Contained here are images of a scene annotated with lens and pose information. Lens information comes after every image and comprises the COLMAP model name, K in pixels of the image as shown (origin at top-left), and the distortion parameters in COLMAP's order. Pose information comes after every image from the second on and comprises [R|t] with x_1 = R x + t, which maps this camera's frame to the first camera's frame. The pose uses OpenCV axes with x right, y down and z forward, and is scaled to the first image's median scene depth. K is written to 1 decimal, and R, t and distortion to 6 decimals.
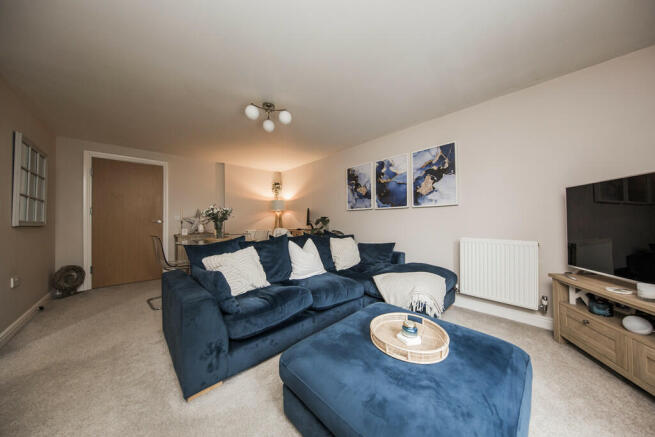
lens RADIAL K [[211.5, 0, 327.6], [0, 211.5, 218.3], [0, 0, 1]] dist [0.001379, -0.000122]
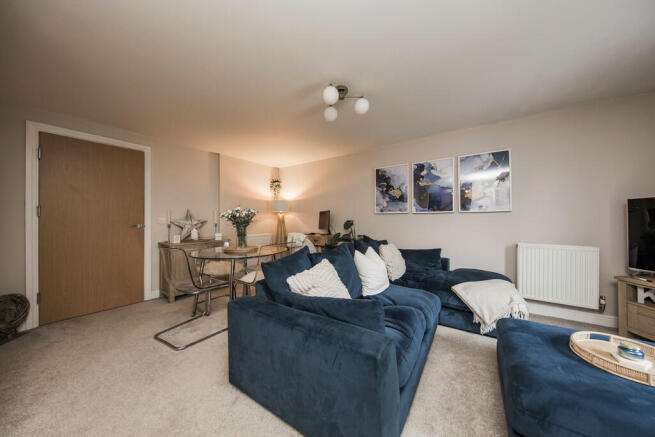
lens RADIAL K [[219.5, 0, 324.9], [0, 219.5, 218.4], [0, 0, 1]] dist [-0.001229, -0.000567]
pose [[0.975918, 0.006443, 0.218043, -0.388357], [-0.006373, 0.999979, -0.001026, -0.017006], [-0.218045, -0.000388, 0.975939, 0.123338]]
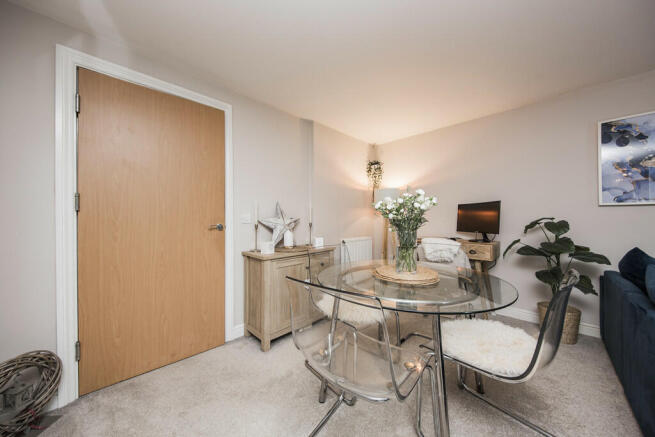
lens RADIAL K [[219.5, 0, 318.2], [0, 219.5, 217.4], [0, 0, 1]] dist [-0.001229, -0.000567]
pose [[0.998664, 0.003250, 0.051580, -0.712474], [-0.003527, 0.999980, 0.005271, -0.010432], [-0.051561, -0.005446, 0.998655, 0.590813]]
